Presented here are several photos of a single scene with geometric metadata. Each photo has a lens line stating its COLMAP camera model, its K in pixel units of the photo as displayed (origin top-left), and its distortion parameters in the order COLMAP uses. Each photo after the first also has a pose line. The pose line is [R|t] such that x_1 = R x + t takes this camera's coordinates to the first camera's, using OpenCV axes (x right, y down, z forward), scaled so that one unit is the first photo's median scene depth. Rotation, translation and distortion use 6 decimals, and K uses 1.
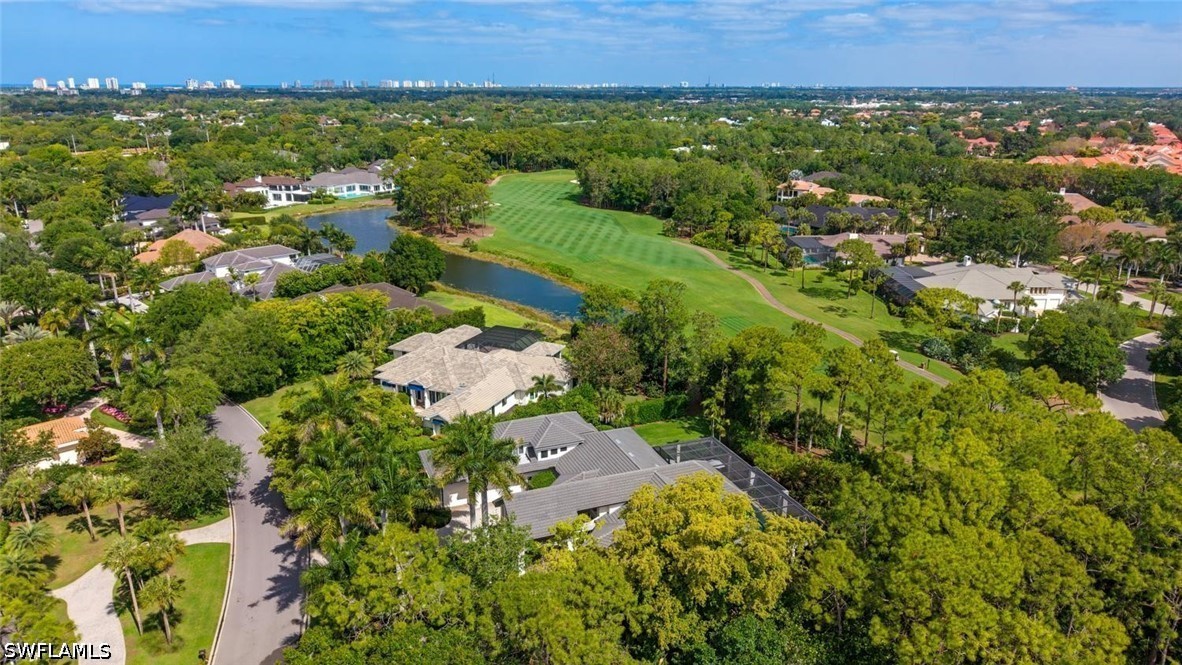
lens RADIAL K [[783.5, 0, 591.0], [0, 783.5, 332.5], [0, 0, 1]] dist [0.025937, -0.107828]
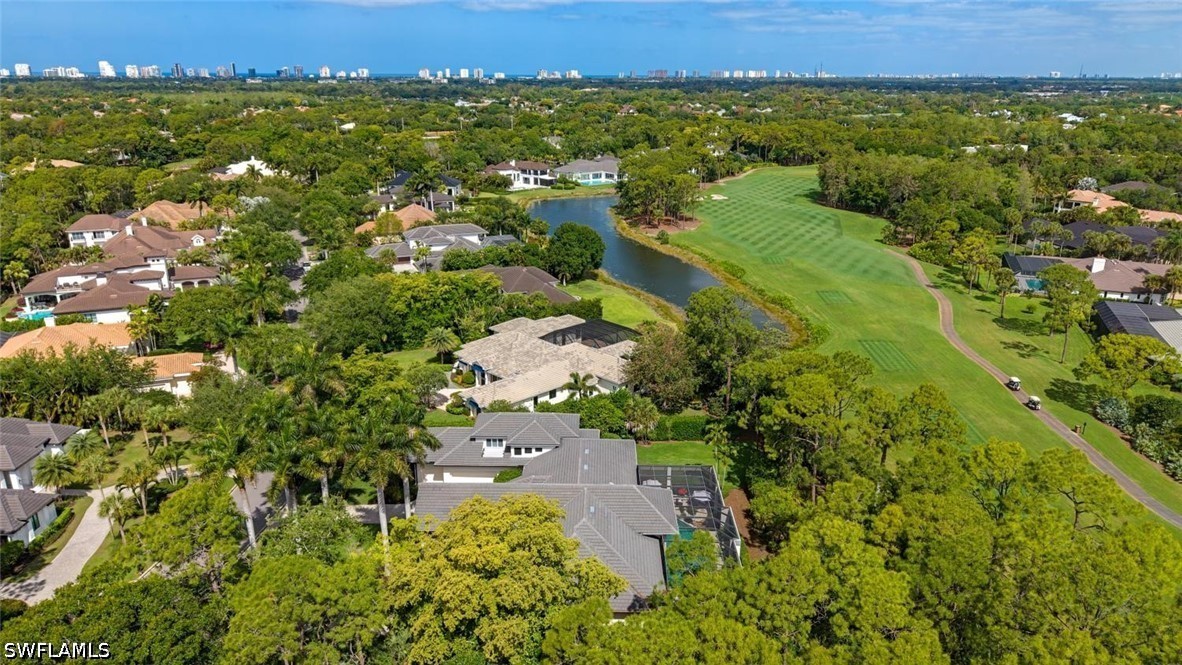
lens RADIAL K [[783.5, 0, 591.0], [0, 783.5, 332.5], [0, 0, 1]] dist [0.025937, -0.107828]
pose [[0.915880, 0.119341, -0.383305, 0.124449], [-0.114986, 0.992773, 0.034347, -0.012214], [0.384633, 0.012617, 0.922983, 0.039434]]
